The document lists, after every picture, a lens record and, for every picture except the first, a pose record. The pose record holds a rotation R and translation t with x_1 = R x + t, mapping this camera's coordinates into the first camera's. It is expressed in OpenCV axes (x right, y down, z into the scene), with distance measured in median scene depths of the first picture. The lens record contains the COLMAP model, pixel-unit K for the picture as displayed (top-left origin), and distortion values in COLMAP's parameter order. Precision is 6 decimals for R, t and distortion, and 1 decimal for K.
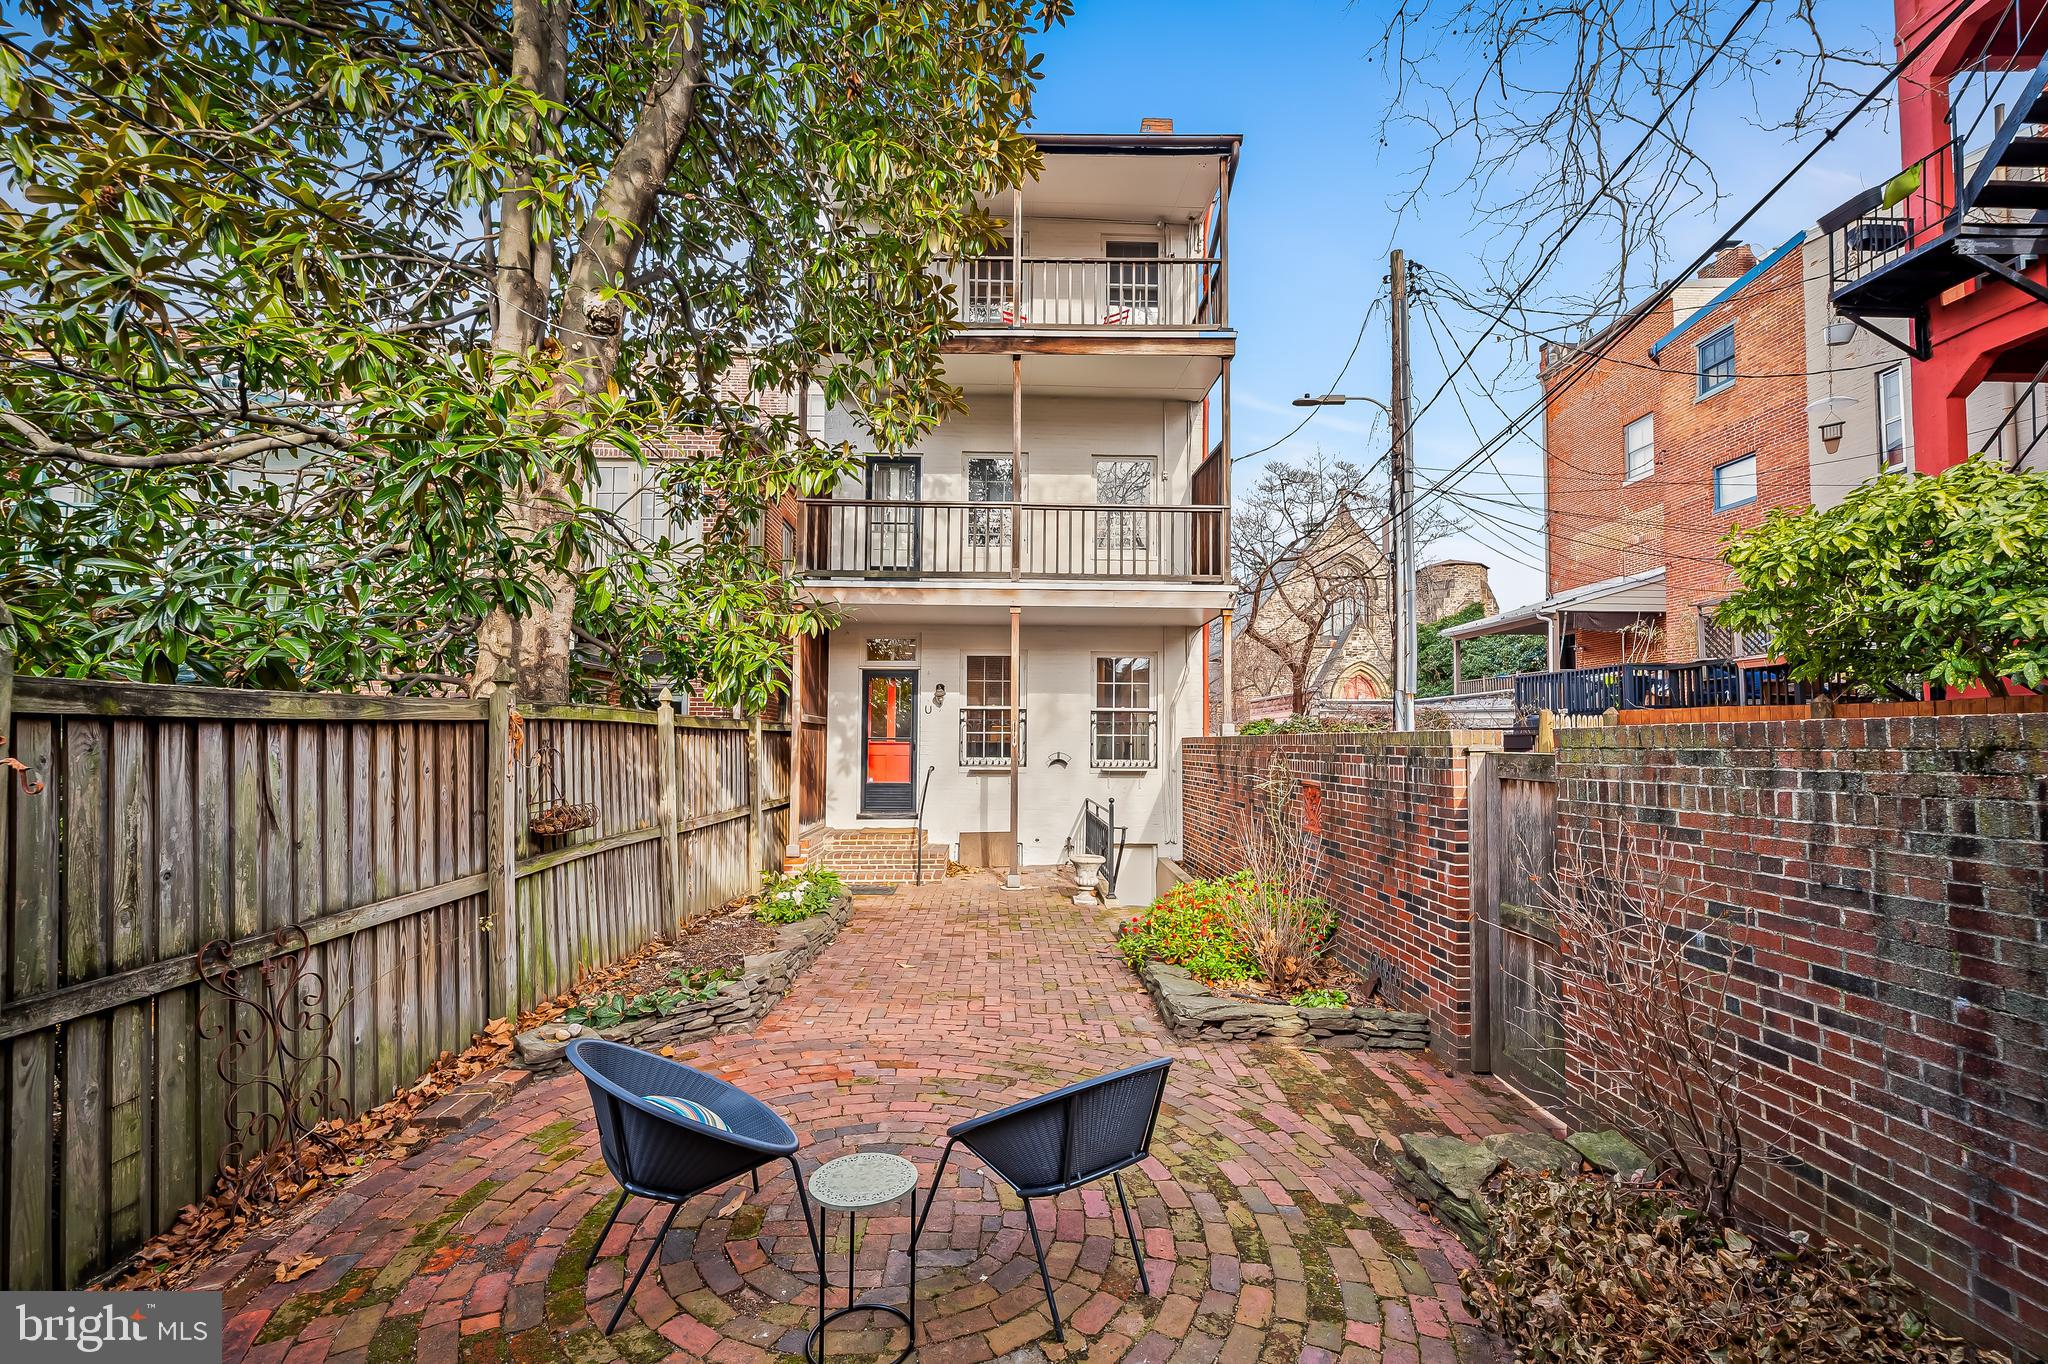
lens RADIAL K [[835.8, 0, 1020.7], [0, 835.8, 705.0], [0, 0, 1]] dist [-0.001235, 0.000298]
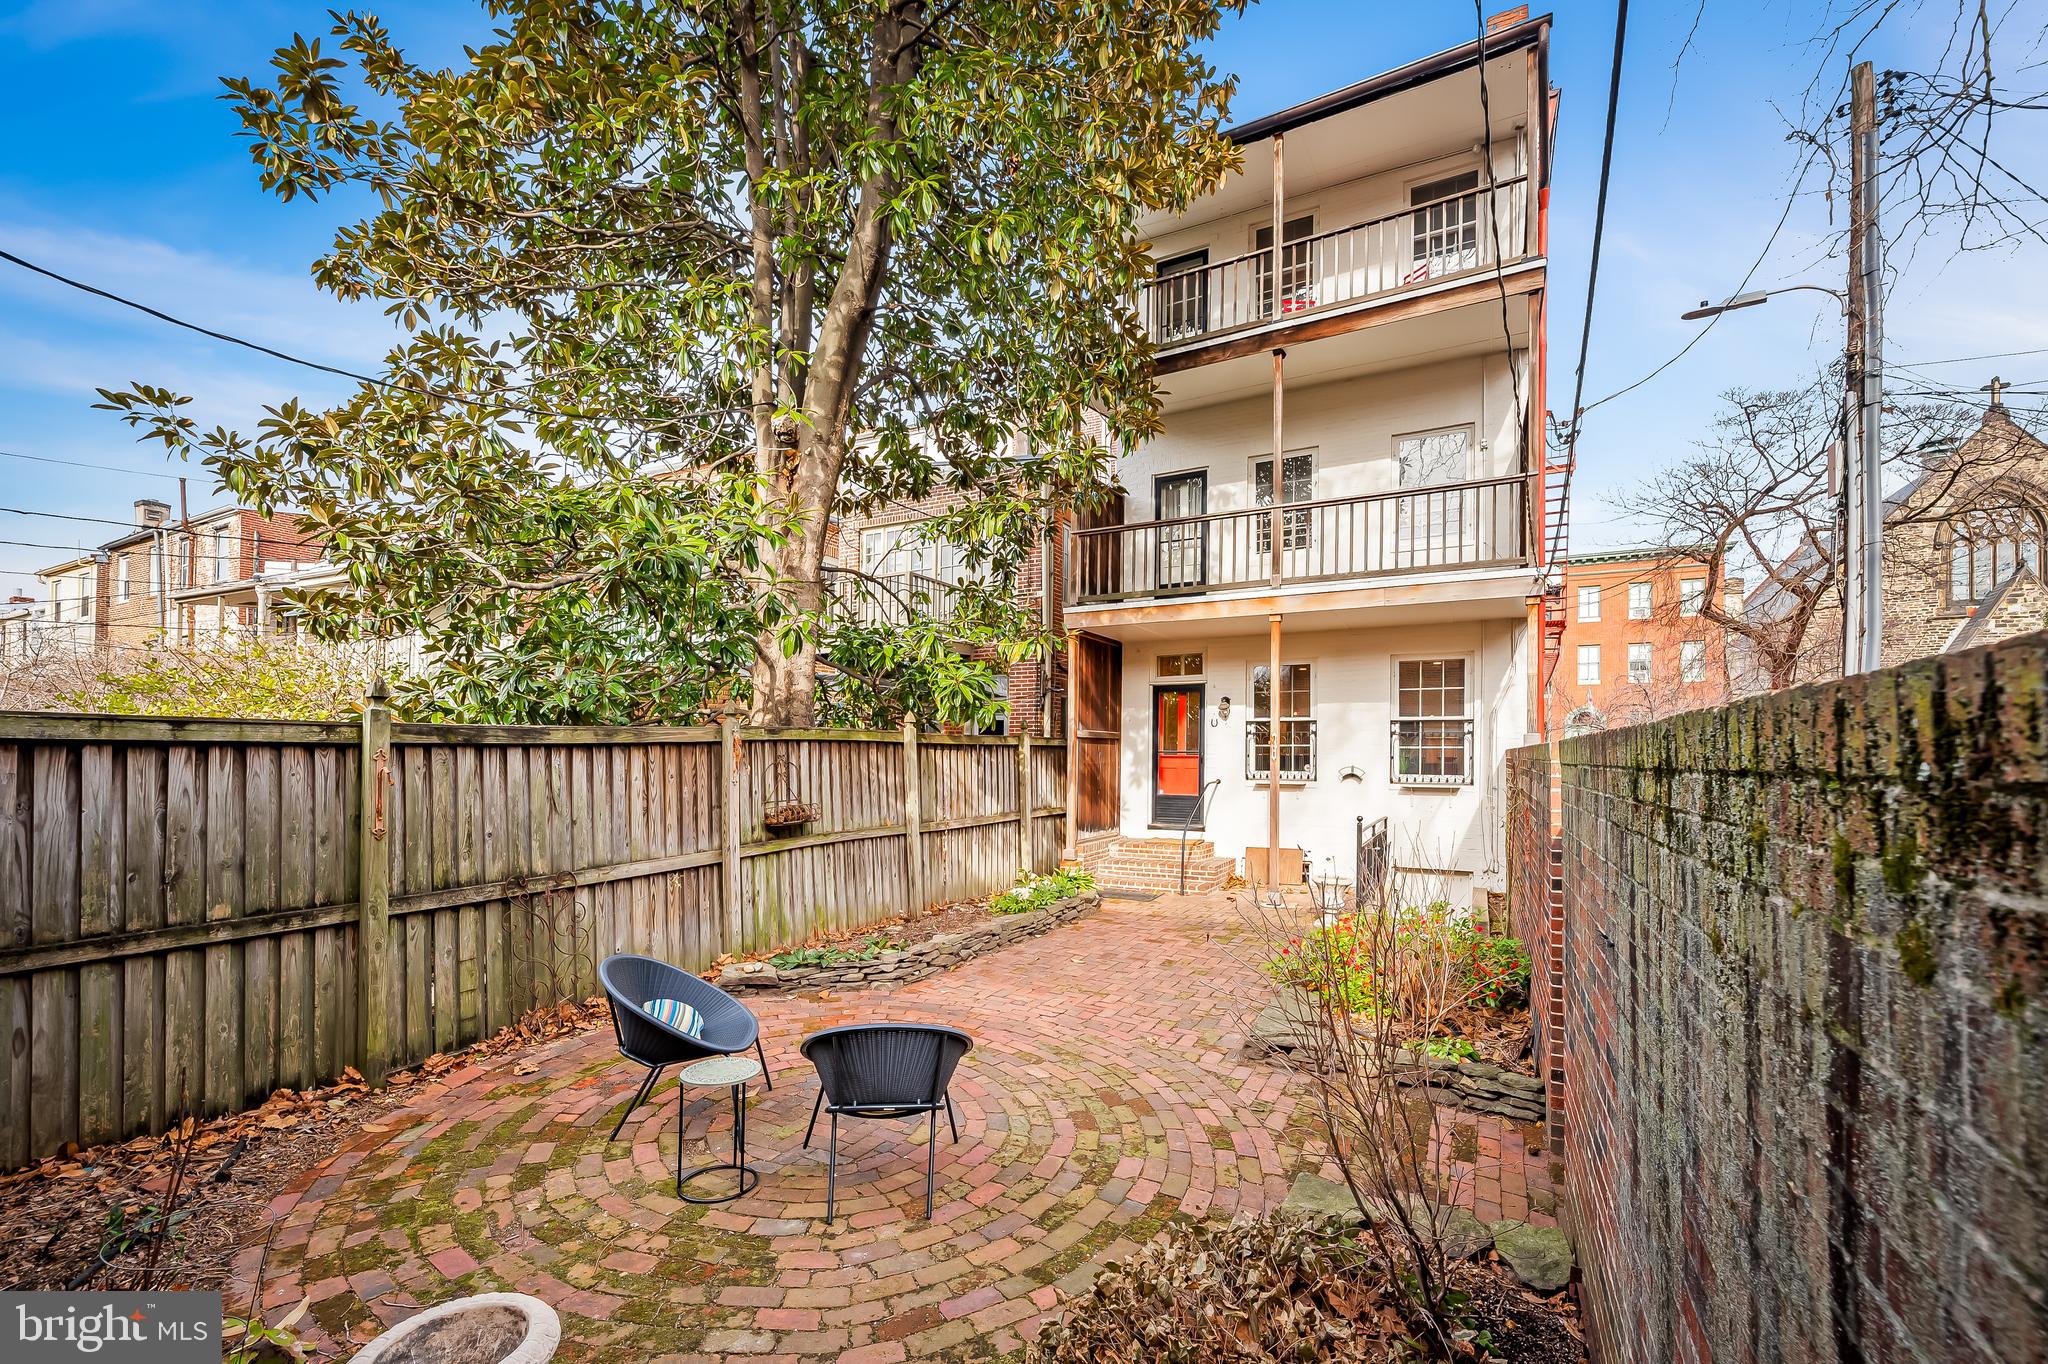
lens RADIAL K [[843.6, 0, 1022.8], [0, 843.6, 736.1], [0, 0, 1]] dist [-0.000551, 0.000216]
pose [[0.868654, -0.012638, -0.495258, 0.351234], [0.023883, 0.999581, 0.016381, -0.001507], [0.494843, -0.026058, 0.868591, 0.014198]]
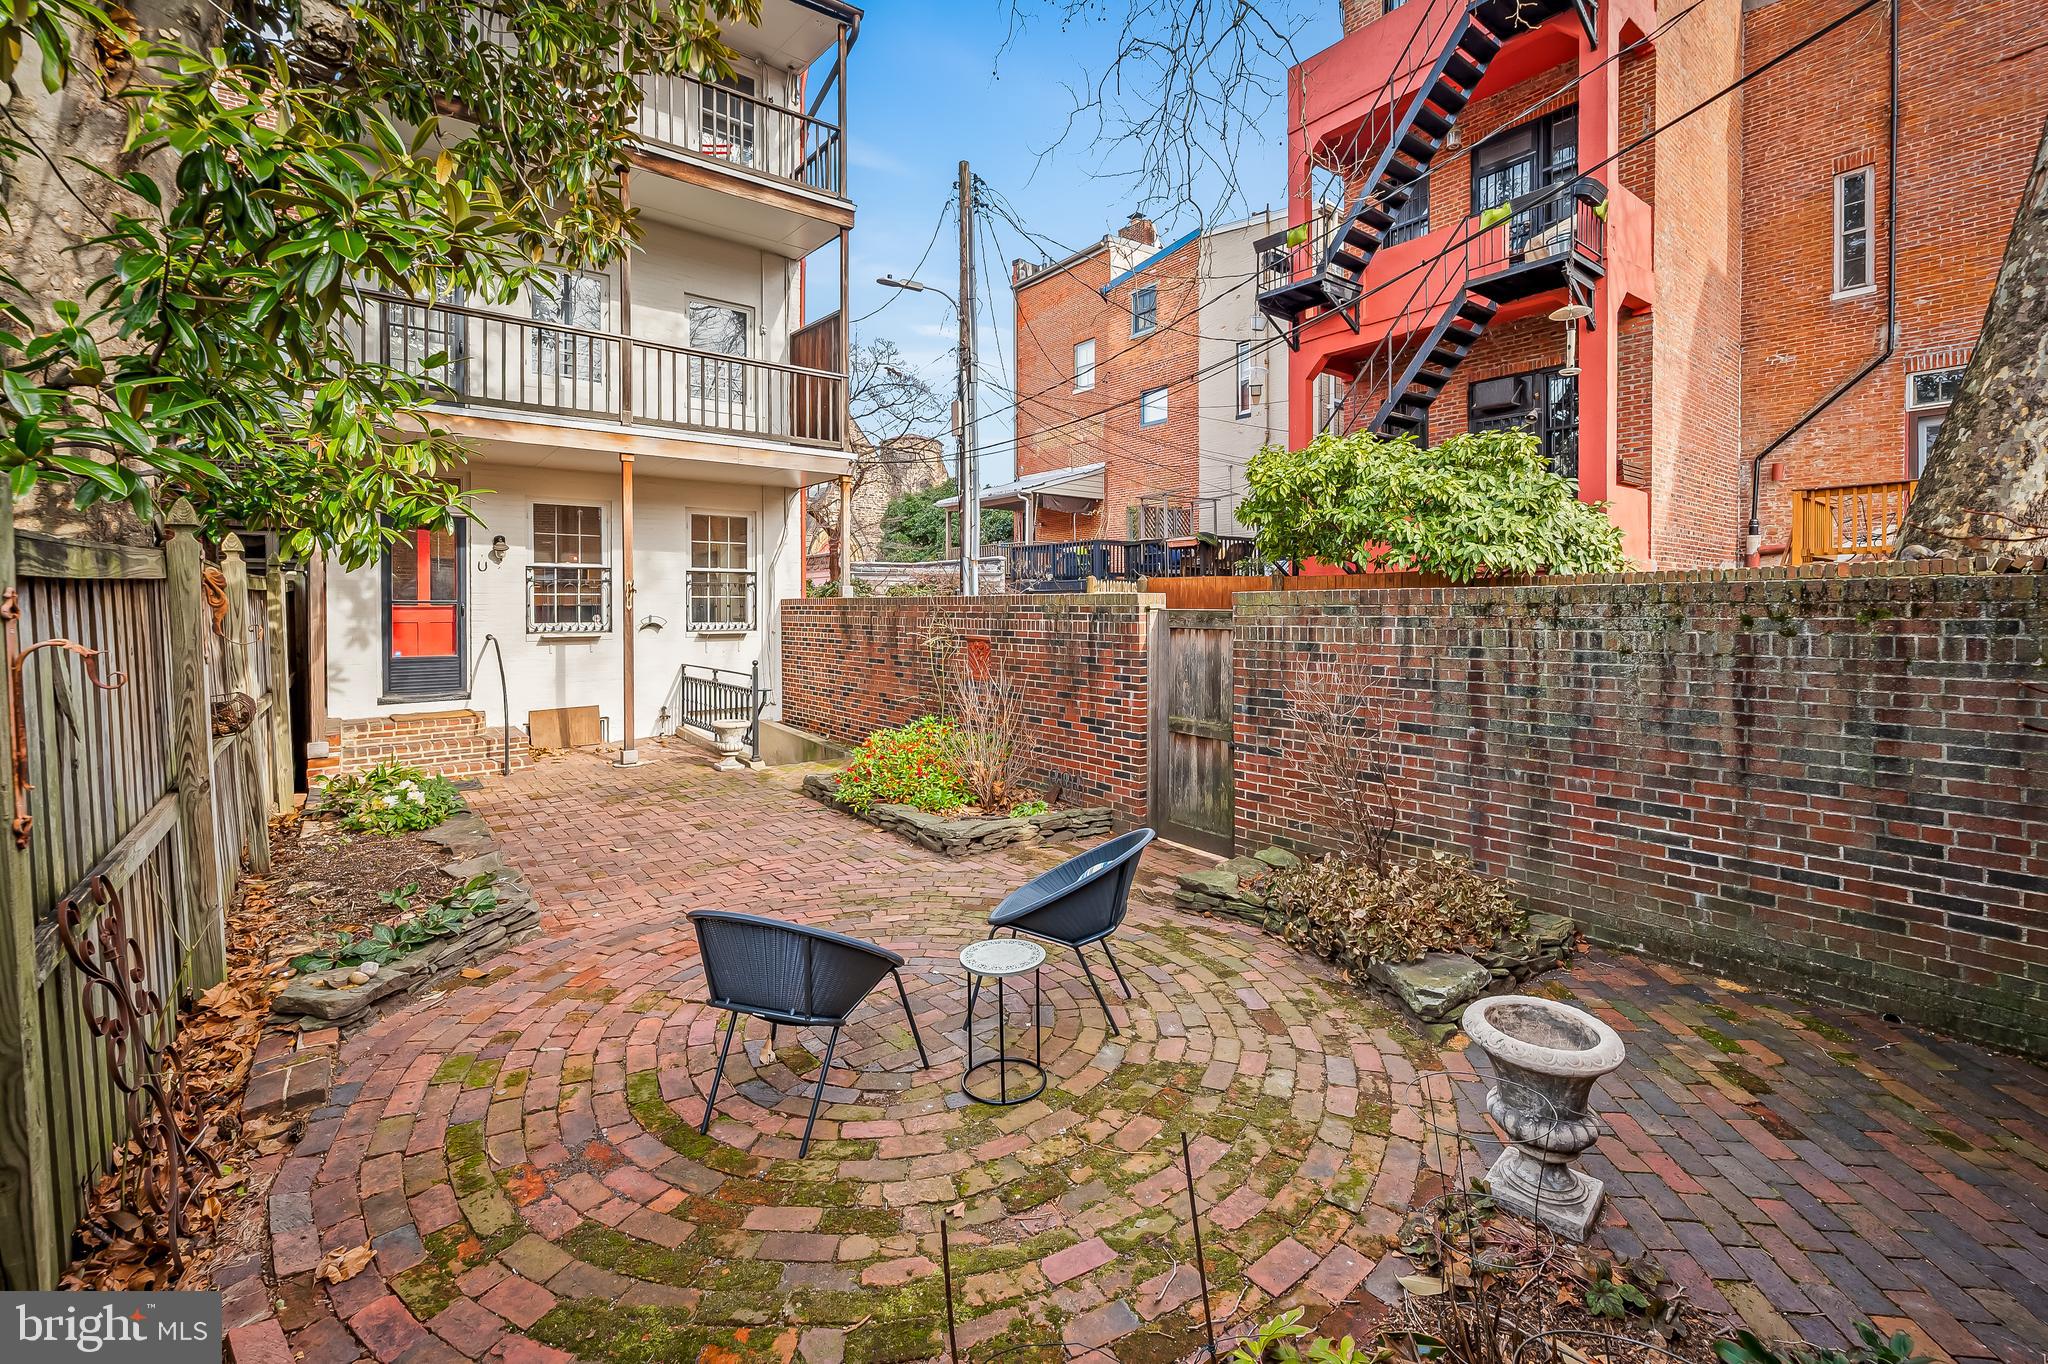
lens RADIAL K [[863.1, 0, 1026.9], [0, 863.1, 609.8], [0, 0, 1]] dist [-0.001211, 0.000103]
pose [[0.806207, -0.011282, 0.591527, -0.334814], [-0.019902, 0.998735, 0.046174, -0.002945], [-0.591299, -0.048999, 0.804962, -0.011386]]
